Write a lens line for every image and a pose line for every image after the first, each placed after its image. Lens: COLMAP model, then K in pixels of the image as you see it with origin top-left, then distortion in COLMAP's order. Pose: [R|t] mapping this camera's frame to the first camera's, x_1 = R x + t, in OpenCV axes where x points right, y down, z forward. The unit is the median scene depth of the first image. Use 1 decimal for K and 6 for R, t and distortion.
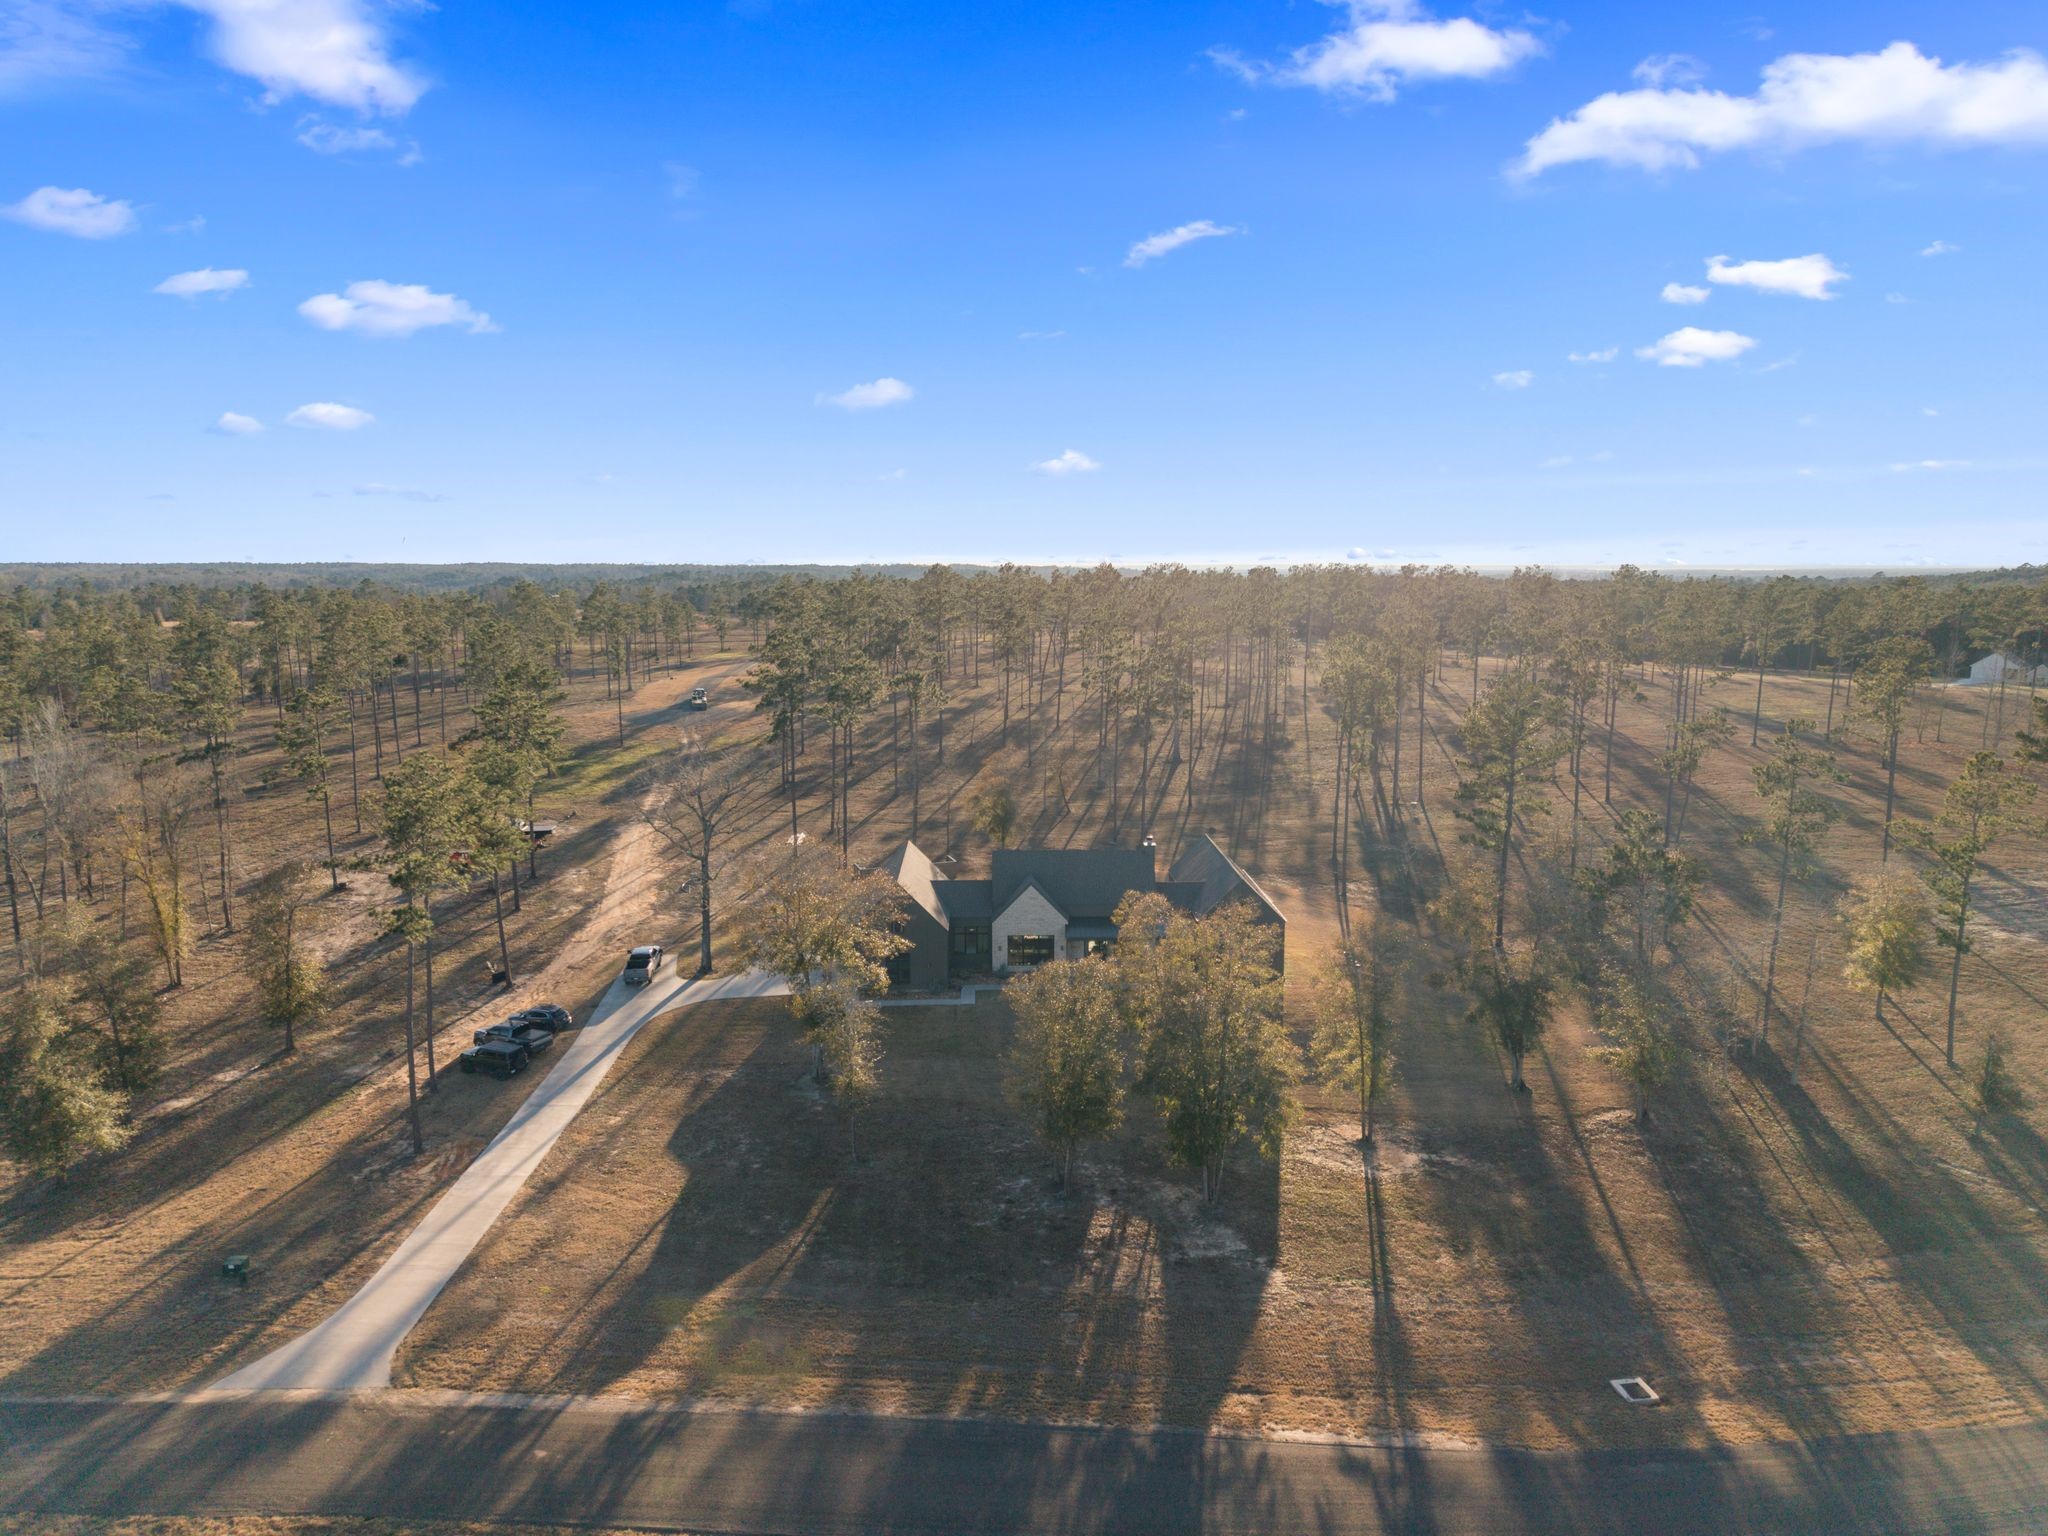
lens RADIAL K [[1389.5, 0, 1024.0], [0, 1389.5, 768.0], [0, 0, 1]] dist [0.007890, -0.002697]
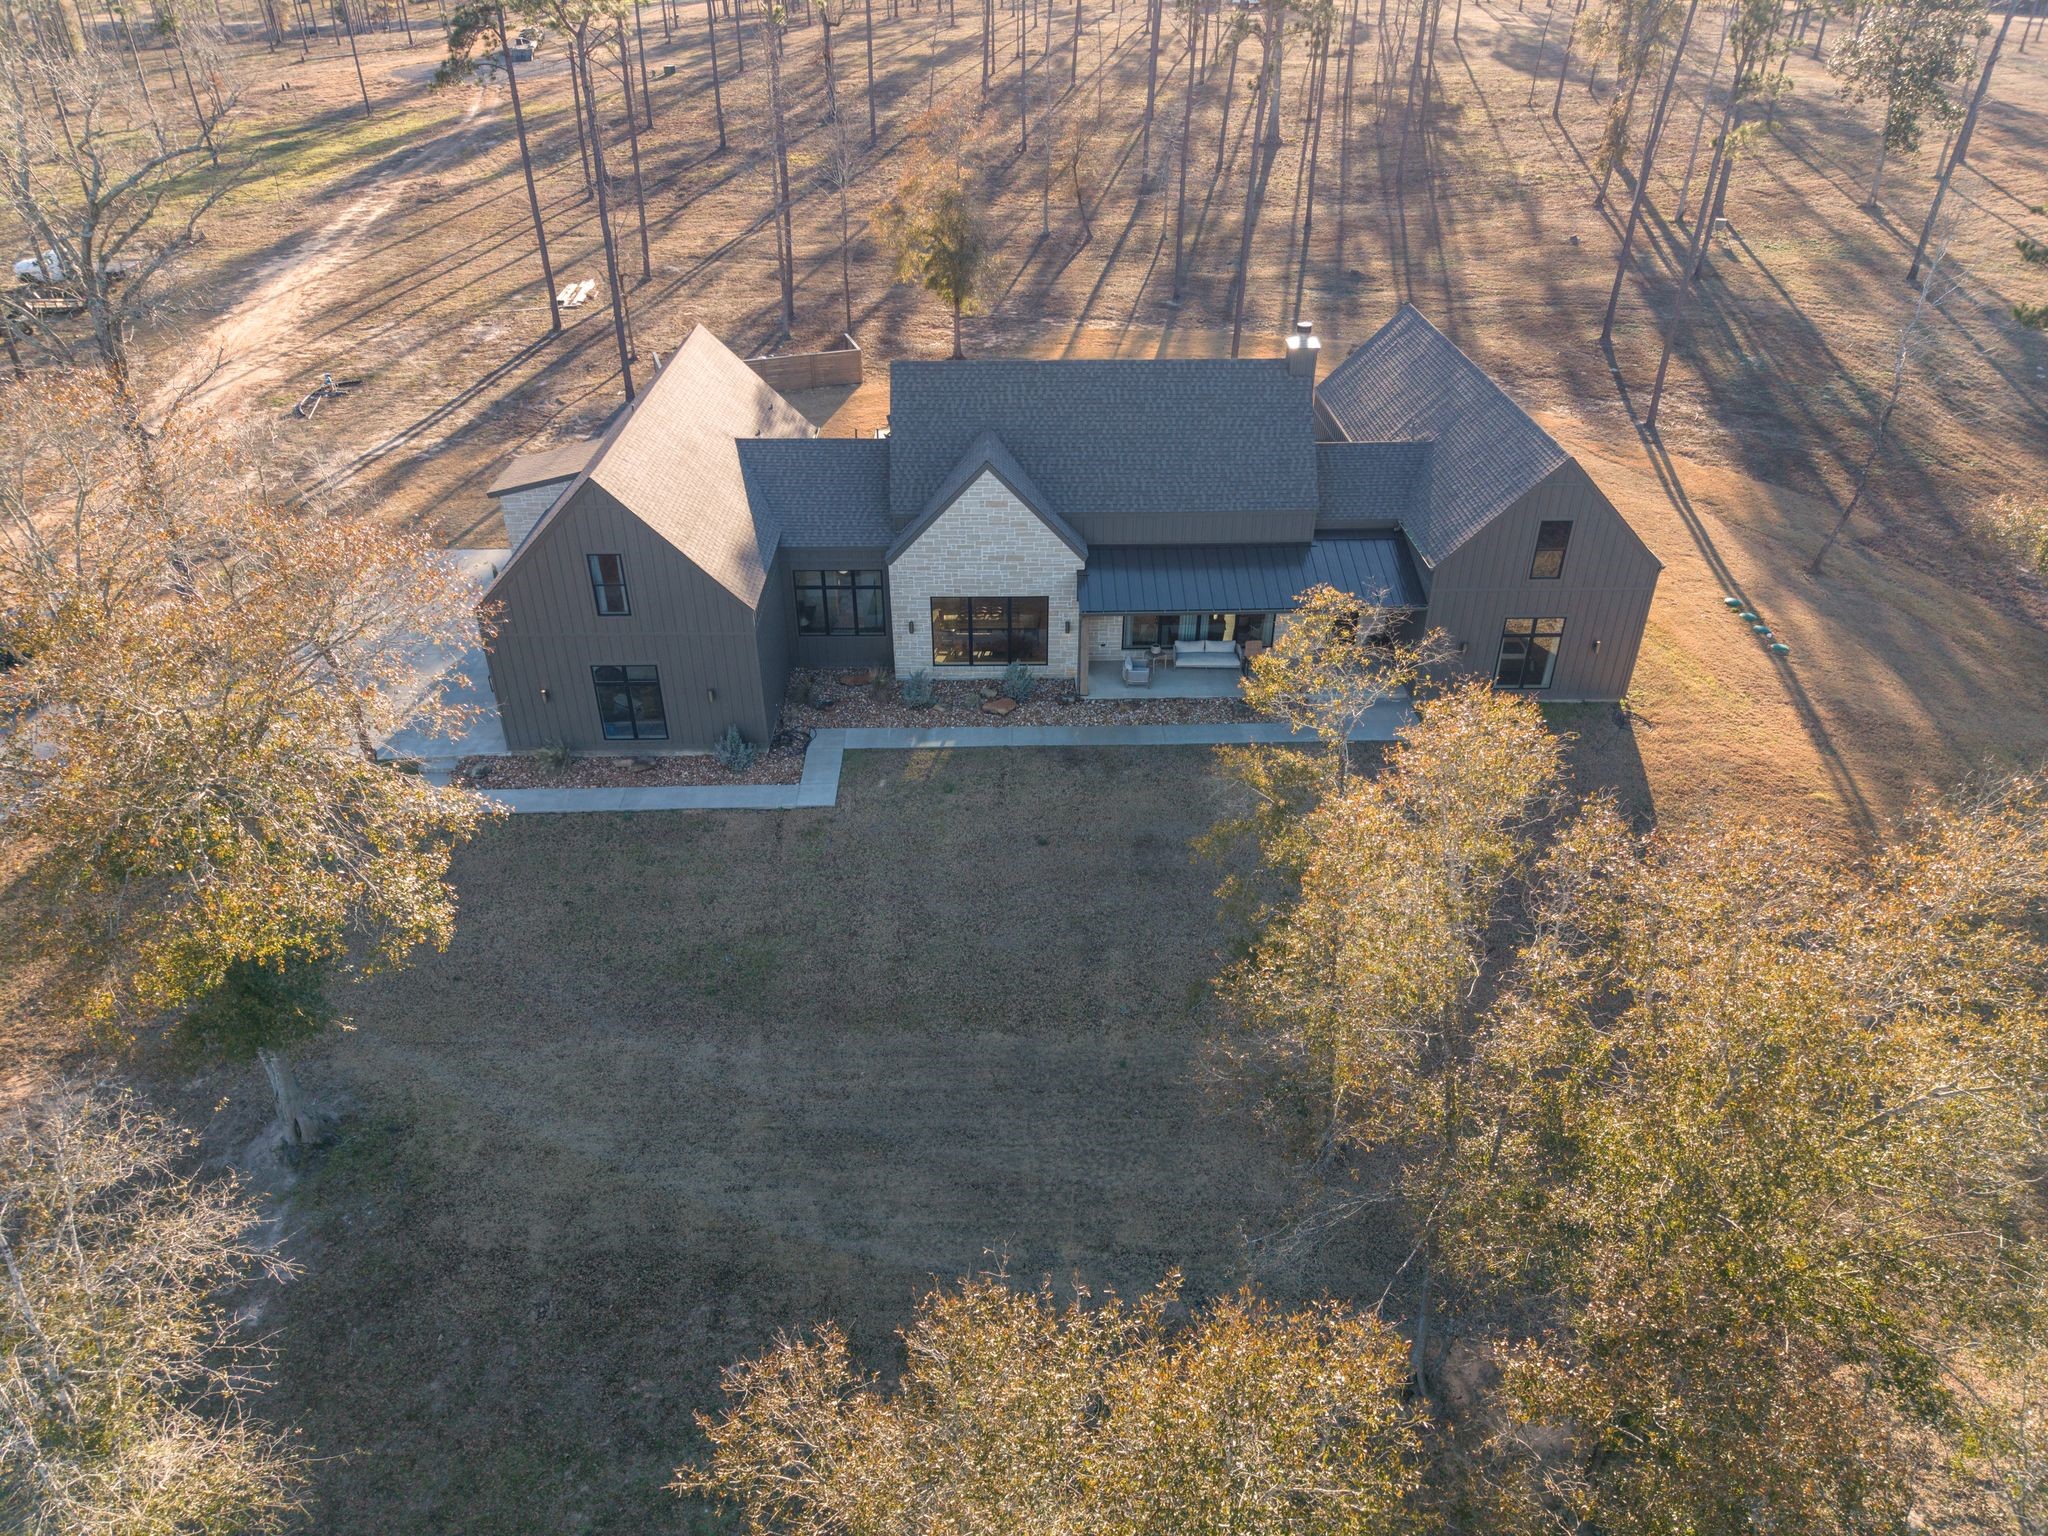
lens RADIAL K [[1389.5, 0, 1024.0], [0, 1389.5, 768.0], [0, 0, 1]] dist [0.007890, -0.002697]
pose [[0.999890, 0.005732, -0.013675, 0.027294], [0.000163, 0.917960, 0.396672, 0.013095], [0.014827, -0.396631, 0.917858, 0.828946]]
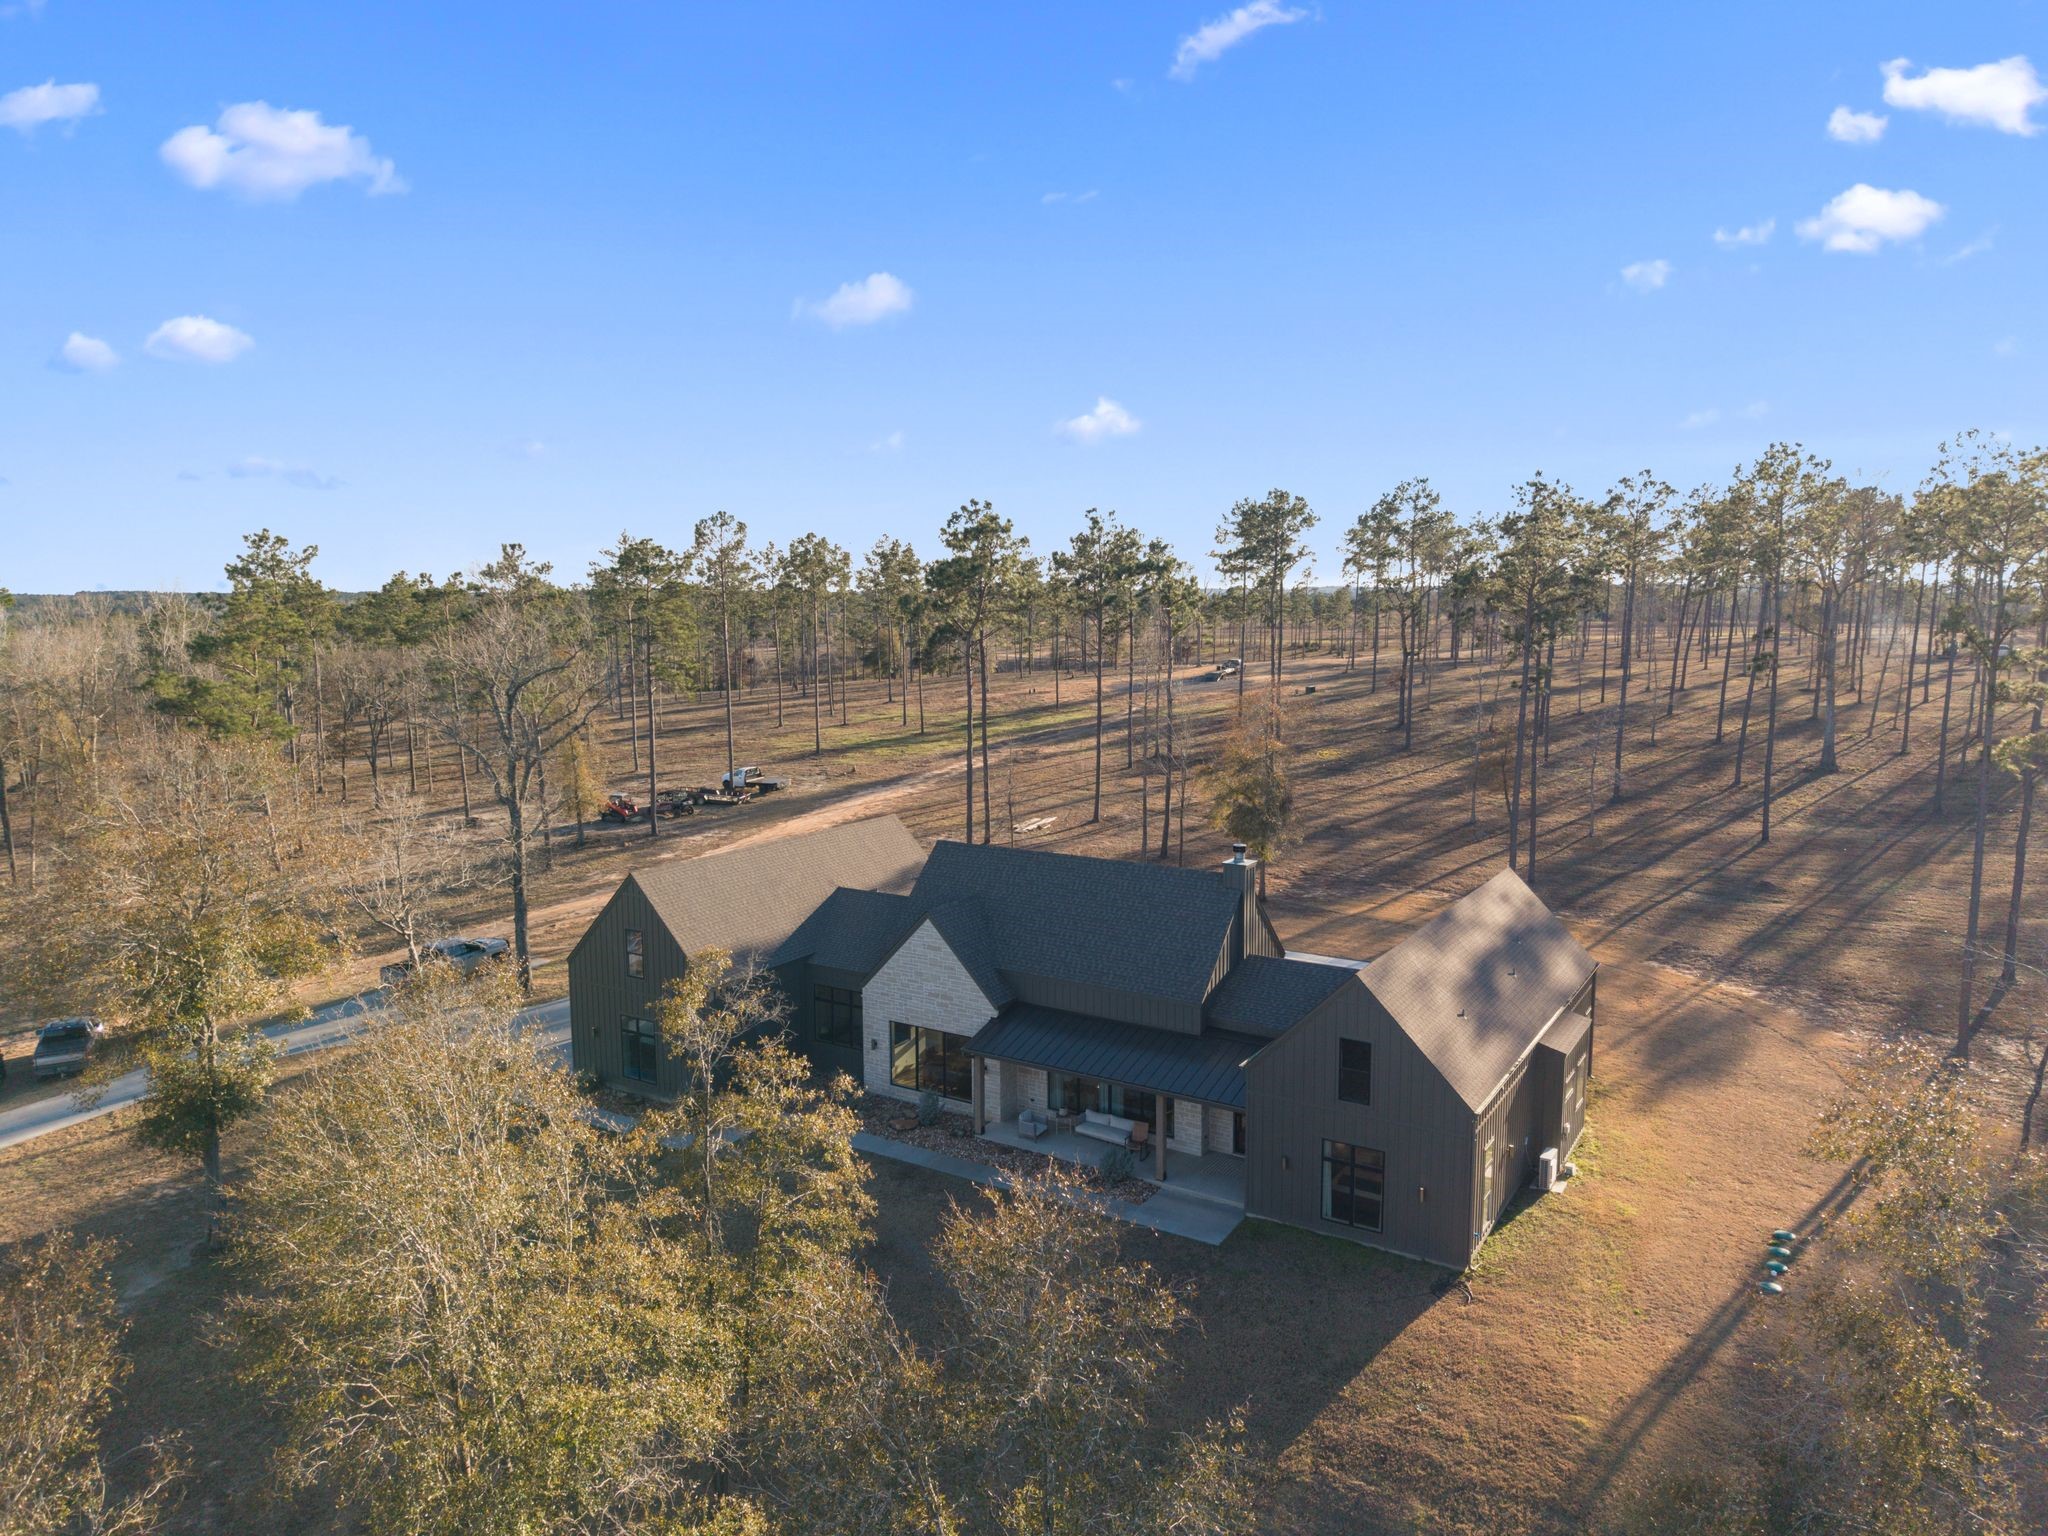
lens RADIAL K [[1343.6, 0, 1031.3], [0, 1343.6, 710.7], [0, 0, 1]] dist [0.031337, -0.000557]
pose [[0.830505, 0.042212, -0.555409, 0.365674], [-0.076321, 0.996344, -0.038399, 0.040949], [0.551758, 0.074280, 0.830690, 0.856212]]
